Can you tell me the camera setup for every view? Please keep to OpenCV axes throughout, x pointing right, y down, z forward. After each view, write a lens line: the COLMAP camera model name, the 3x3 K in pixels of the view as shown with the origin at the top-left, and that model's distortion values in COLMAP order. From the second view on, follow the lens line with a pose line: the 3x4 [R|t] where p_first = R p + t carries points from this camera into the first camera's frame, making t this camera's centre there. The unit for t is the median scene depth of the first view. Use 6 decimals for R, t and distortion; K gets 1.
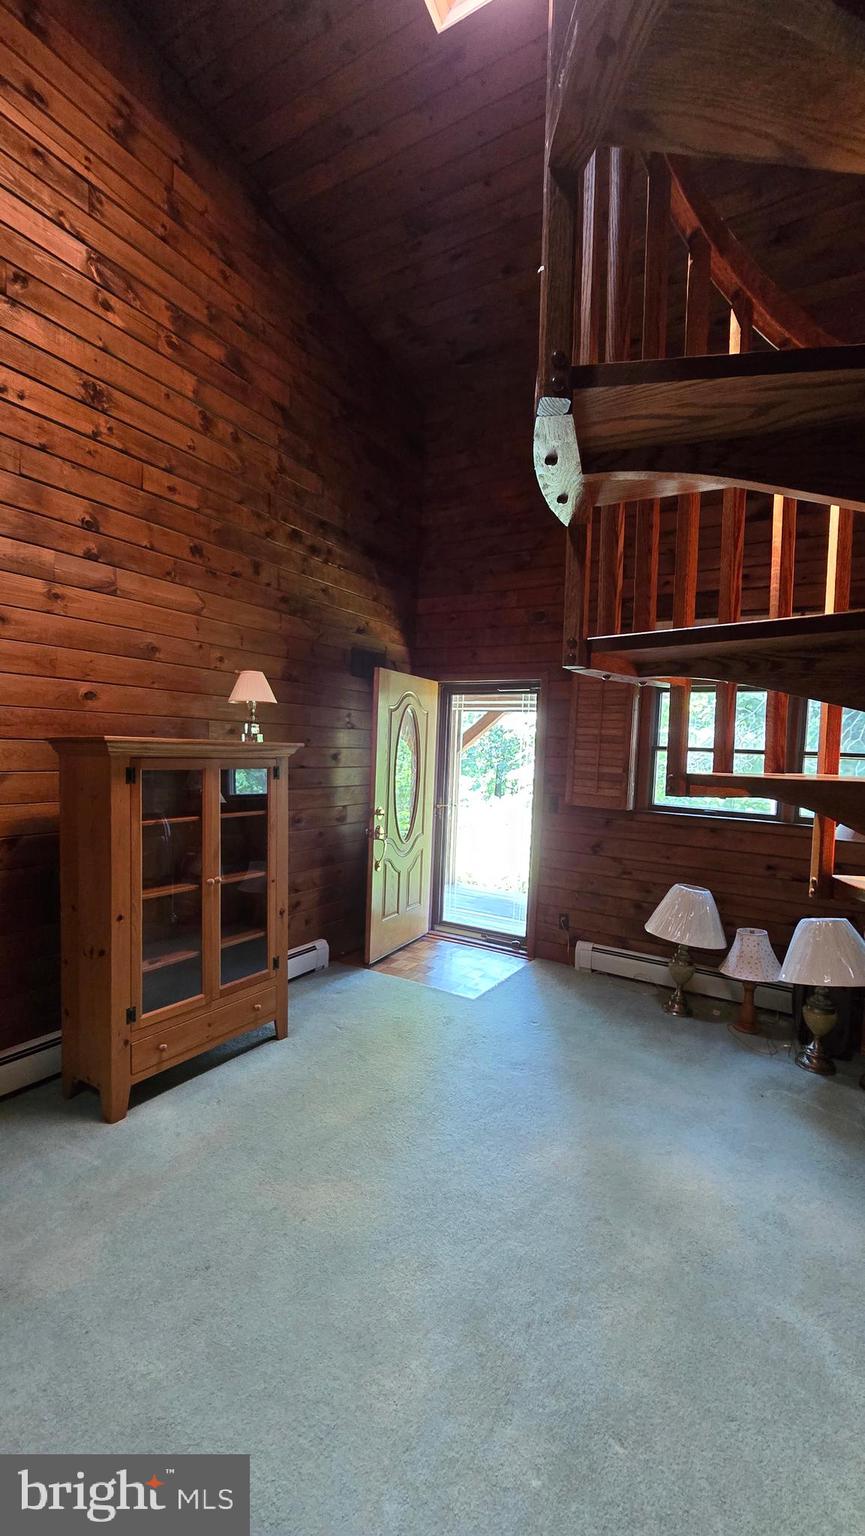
lens RADIAL K [[630.5, 0, 435.6], [0, 630.5, 775.9], [0, 0, 1]] dist [-0.002332, 0.000009]
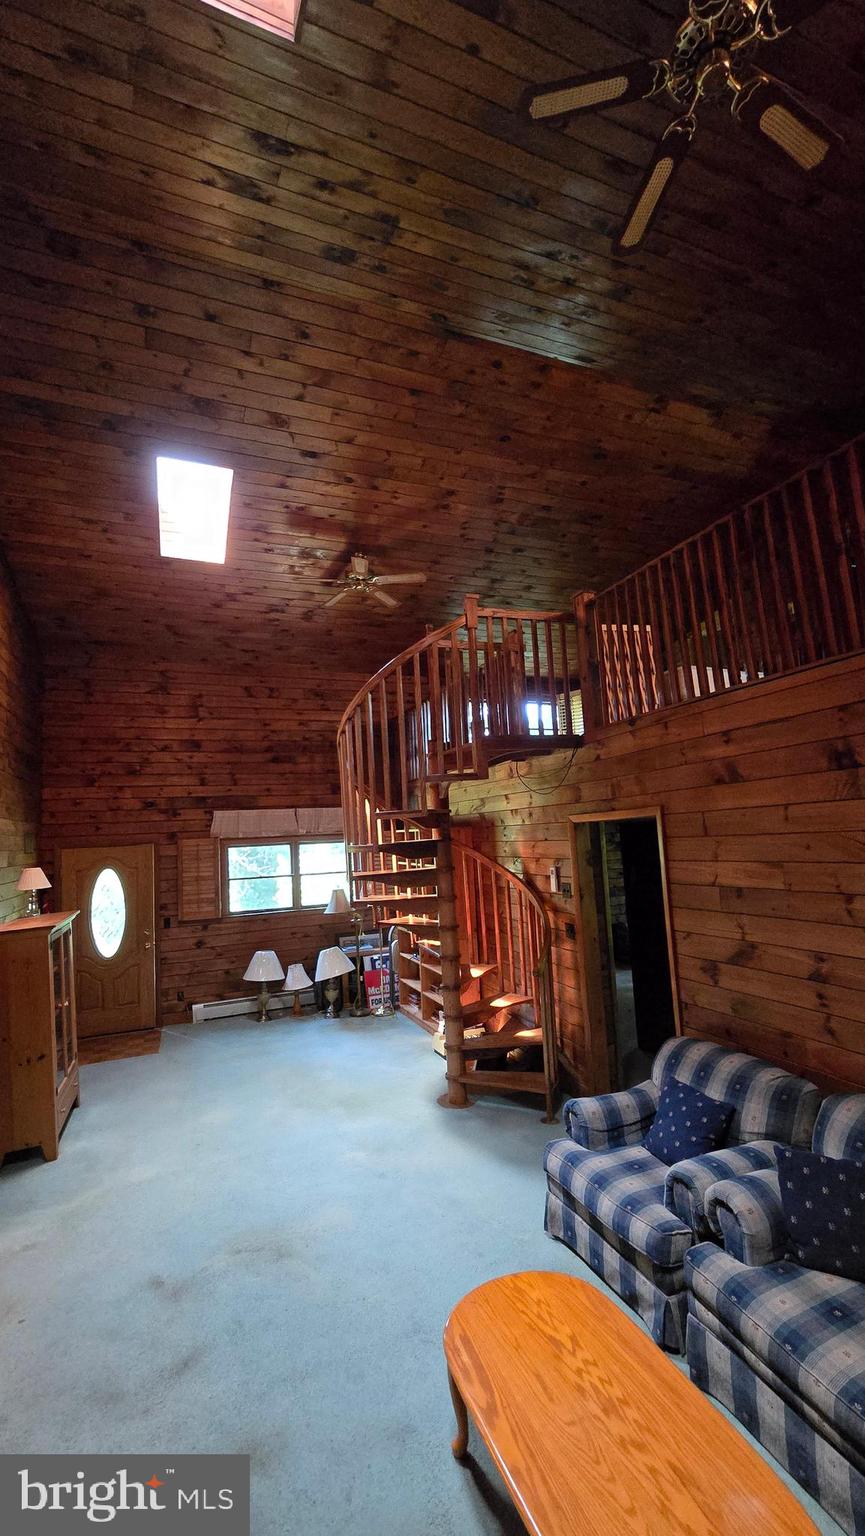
lens RADIAL K [[630.5, 0, 429.8], [0, 630.5, 783.7], [0, 0, 1]] dist [-0.002332, 0.000009]
pose [[0.589120, -0.006622, 0.808018, -0.791178], [0.113270, 0.990770, -0.074464, -0.122664], [-0.800067, 0.135392, 0.584433, -0.560885]]
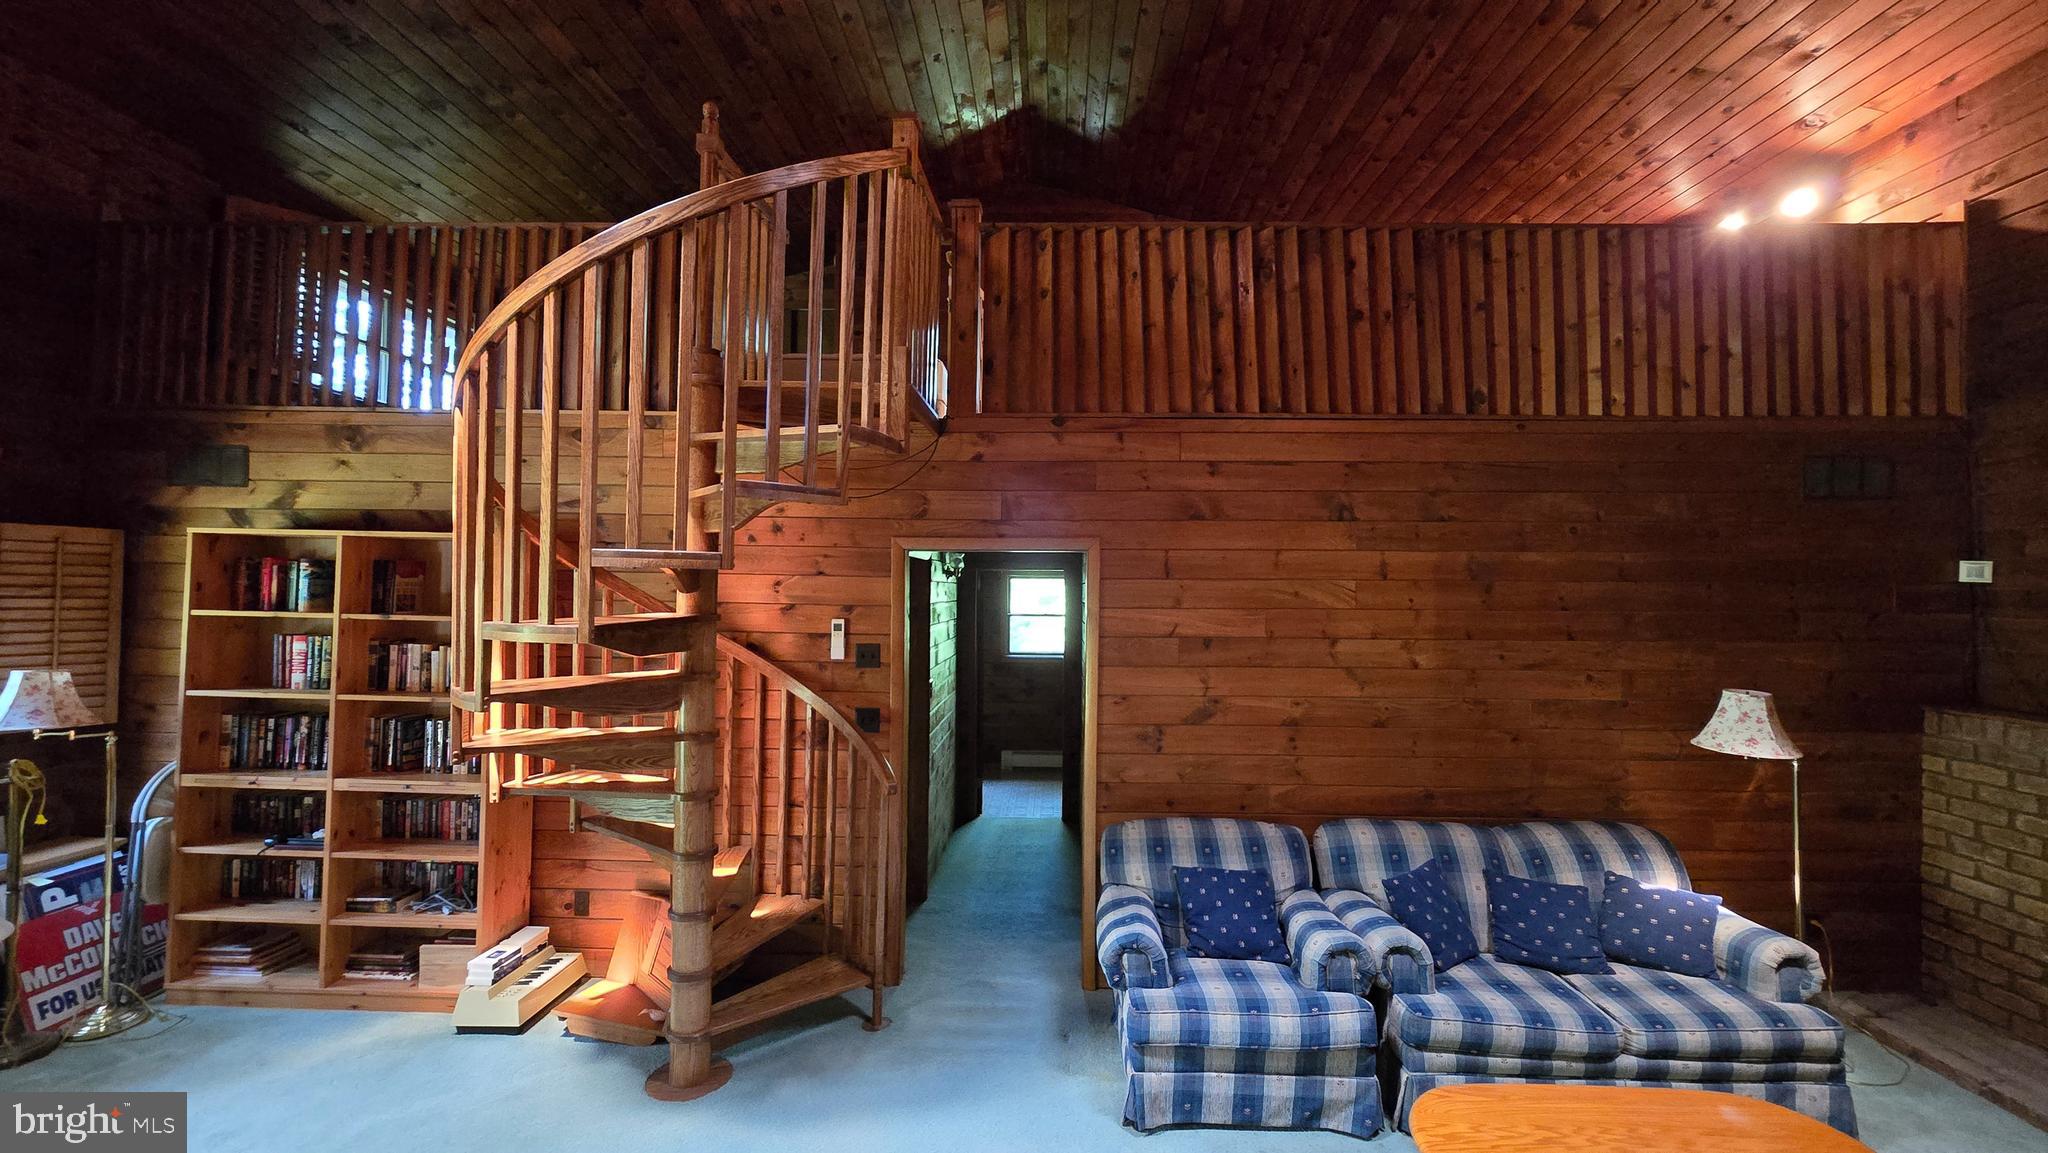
lens RADIAL K [[840.7, 0, 1039.0], [0, 840.7, 571.2], [0, 0, 1]] dist [-0.002332, 0.000009]
pose [[-0.502427, -0.032140, 0.864022, -0.639214], [0.004478, 0.999199, 0.039773, -0.120877], [-0.864608, 0.023852, -0.501881, 0.271329]]
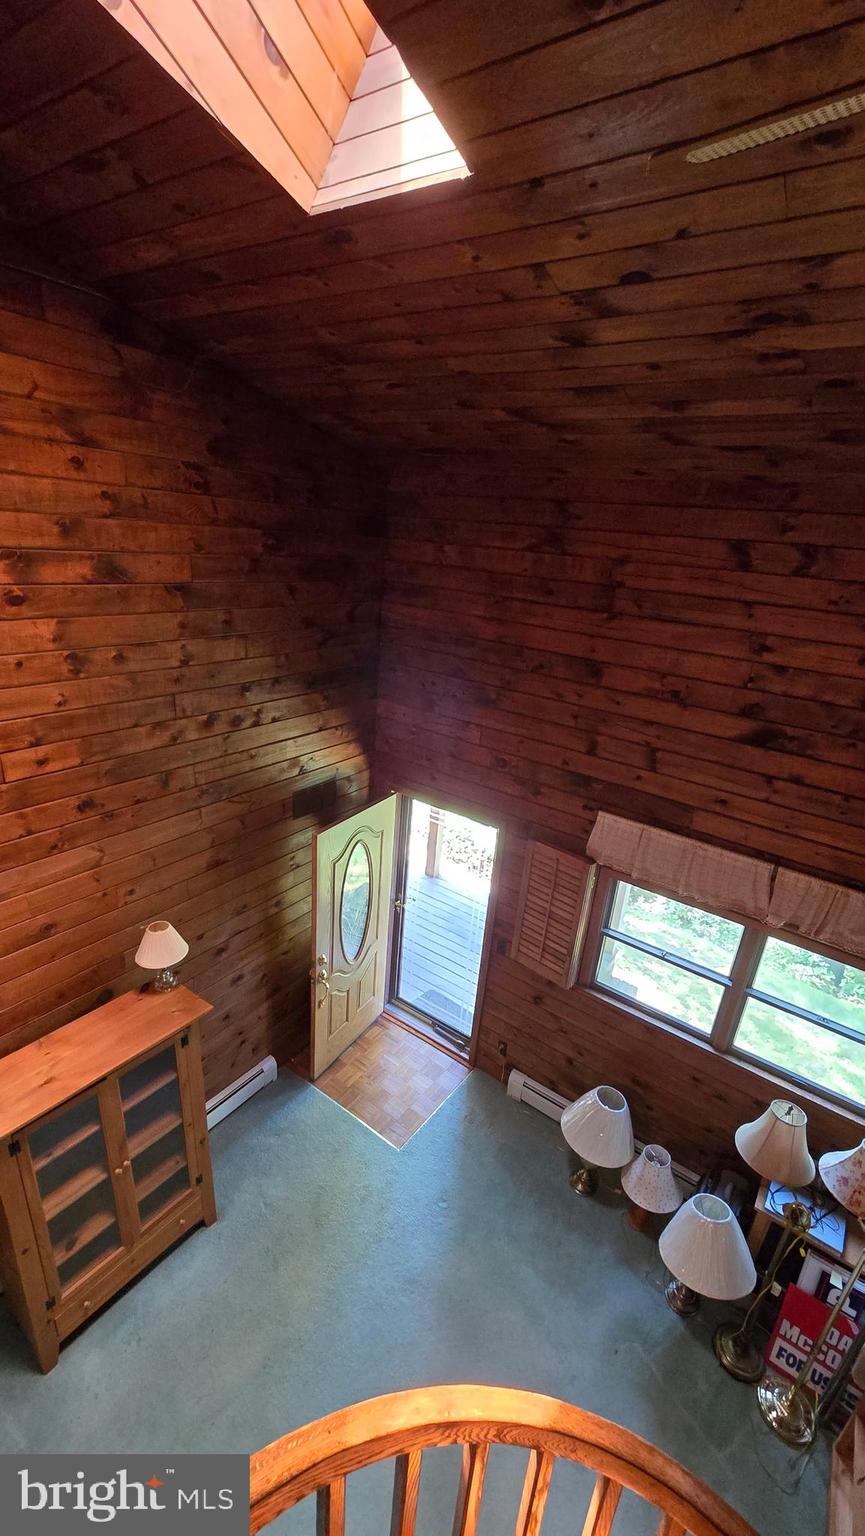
lens RADIAL K [[630.5, 0, 434.7], [0, 630.5, 776.1], [0, 0, 1]] dist [-0.002332, 0.000009]
pose [[0.996462, 0.062000, -0.056732, 0.138173], [-0.041757, 0.951115, 0.306001, -0.571786], [0.072930, -0.302549, 0.950339, 0.156833]]
